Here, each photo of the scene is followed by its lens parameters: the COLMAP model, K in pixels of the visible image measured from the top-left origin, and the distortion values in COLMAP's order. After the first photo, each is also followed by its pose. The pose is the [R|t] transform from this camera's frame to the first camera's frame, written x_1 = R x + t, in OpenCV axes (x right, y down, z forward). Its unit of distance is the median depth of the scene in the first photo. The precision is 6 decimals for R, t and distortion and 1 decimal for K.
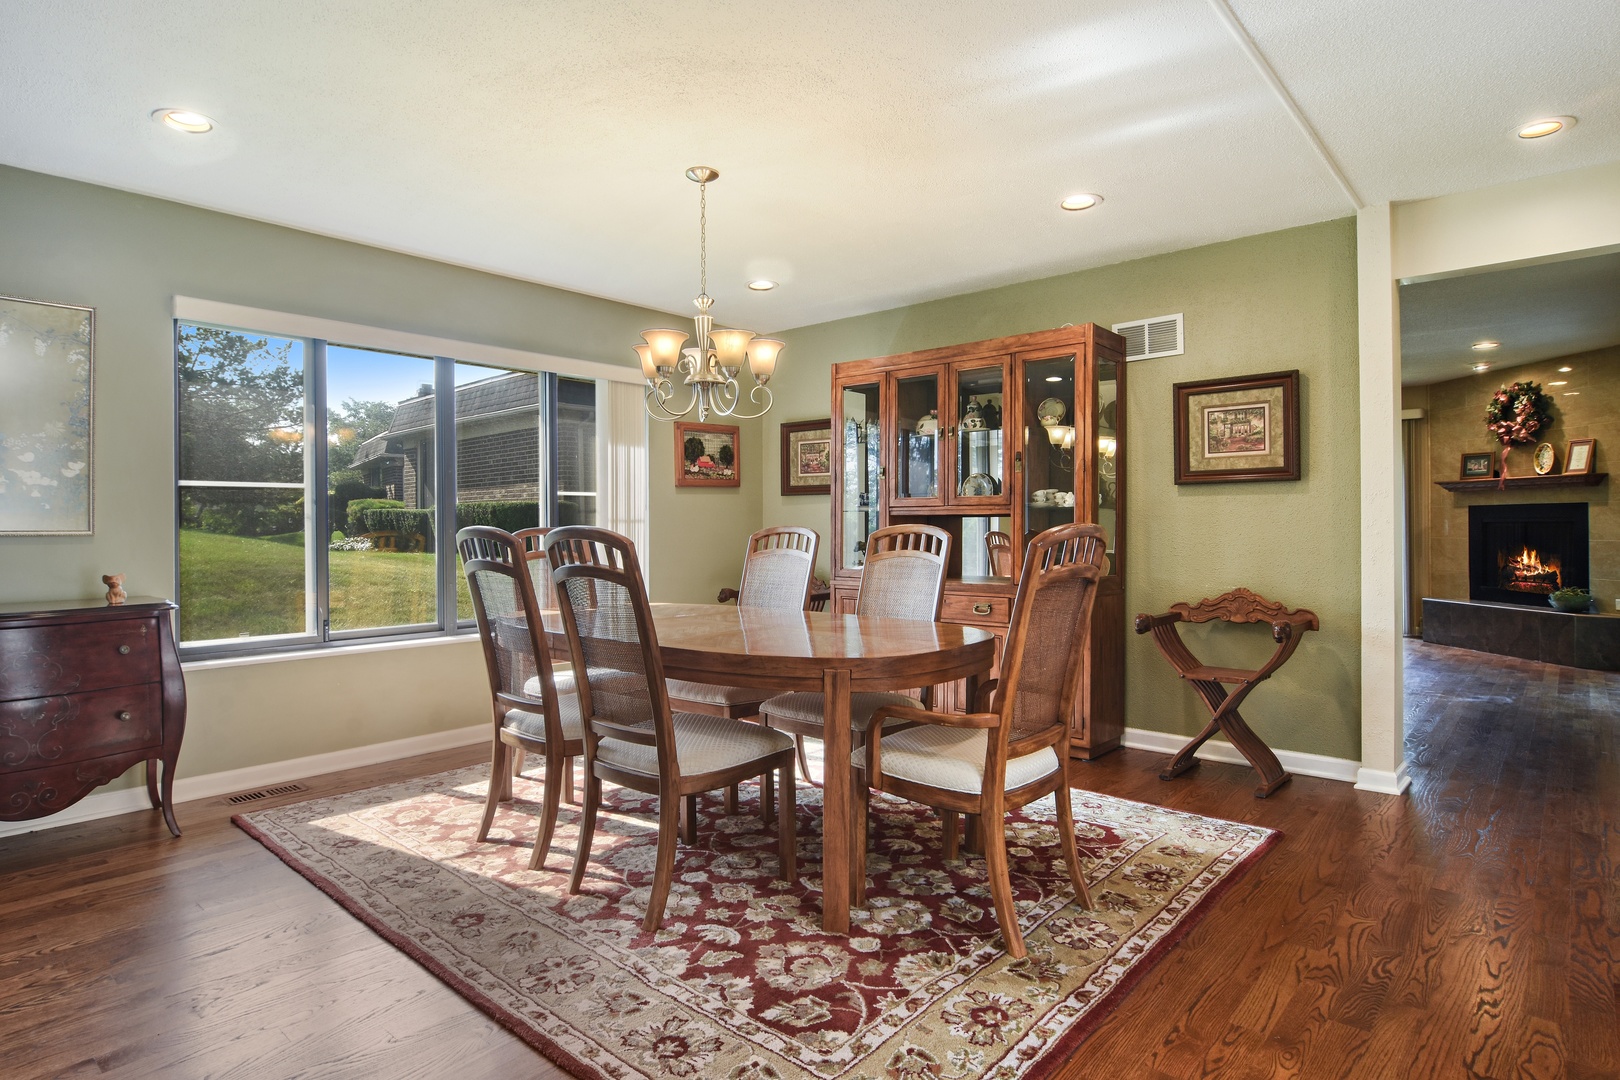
lens RADIAL K [[879.2, 0, 800.8], [0, 879.2, 530.5], [0, 0, 1]] dist [-0.012260, -0.002140]
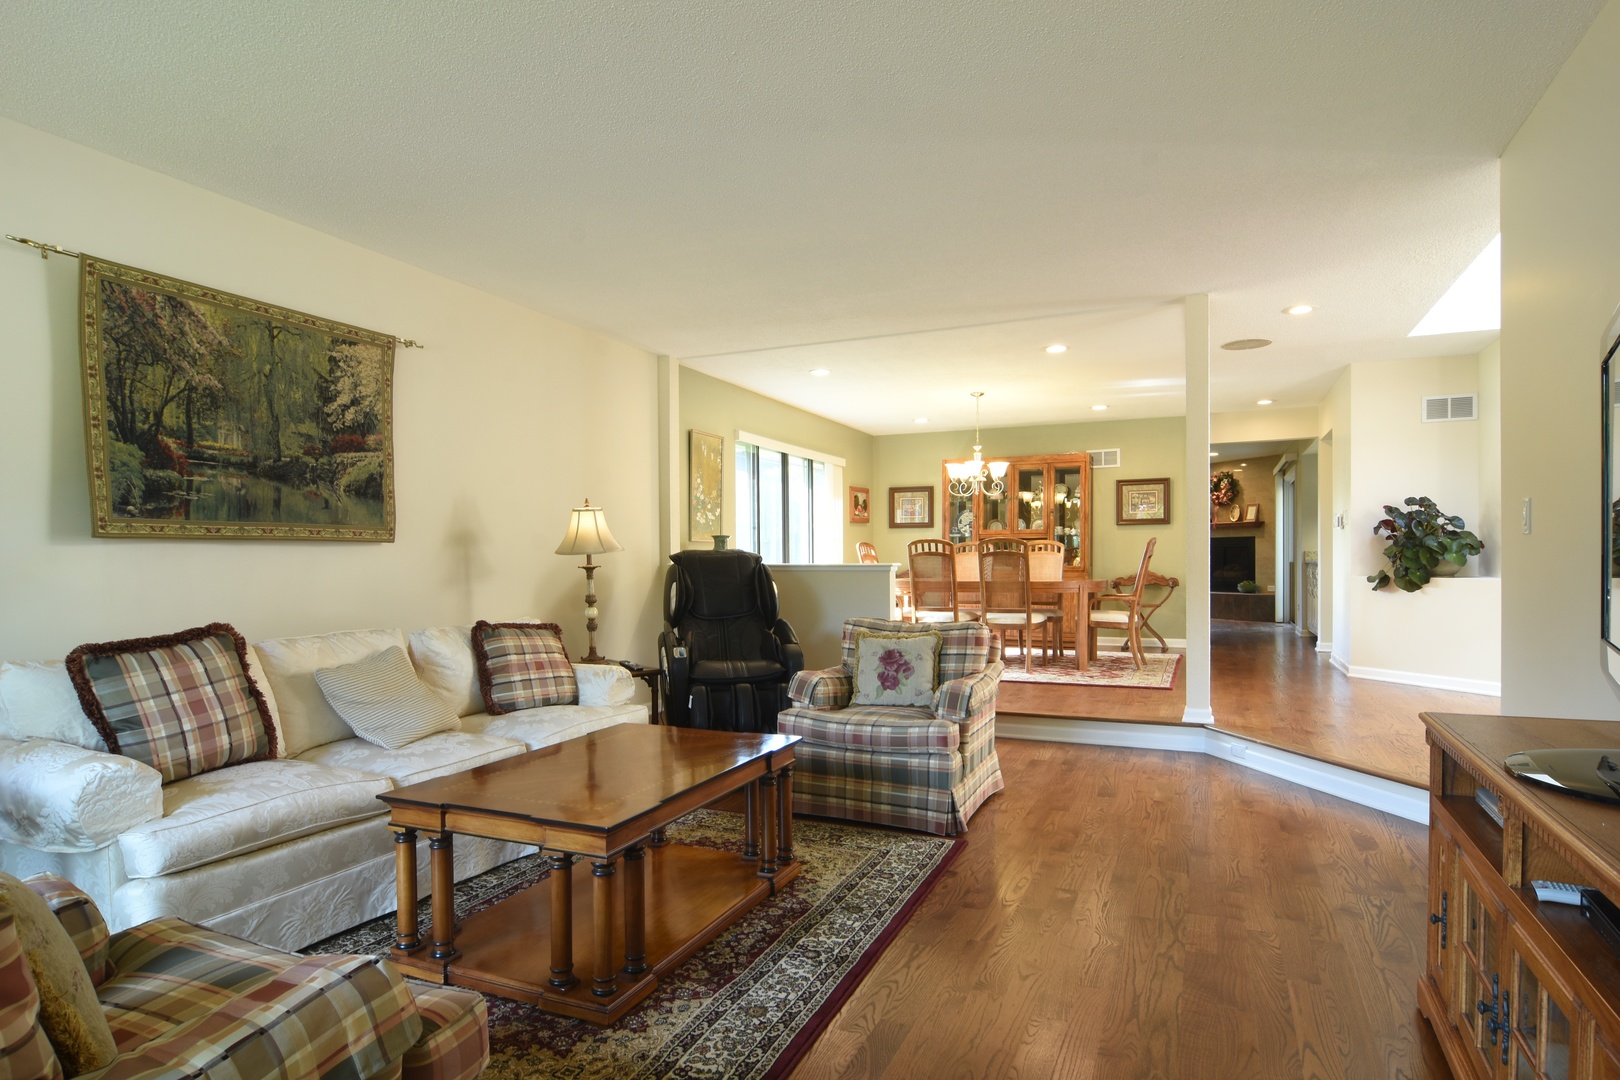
lens RADIAL K [[869.2, 0, 811.4], [0, 869.2, 575.4], [0, 0, 1]] dist [-0.003797, -0.000698]
pose [[0.955898, -0.003970, 0.293671, -0.594872], [0.000320, 0.999922, 0.012476, 0.029331], [-0.293697, -0.011832, 0.955825, -0.546993]]
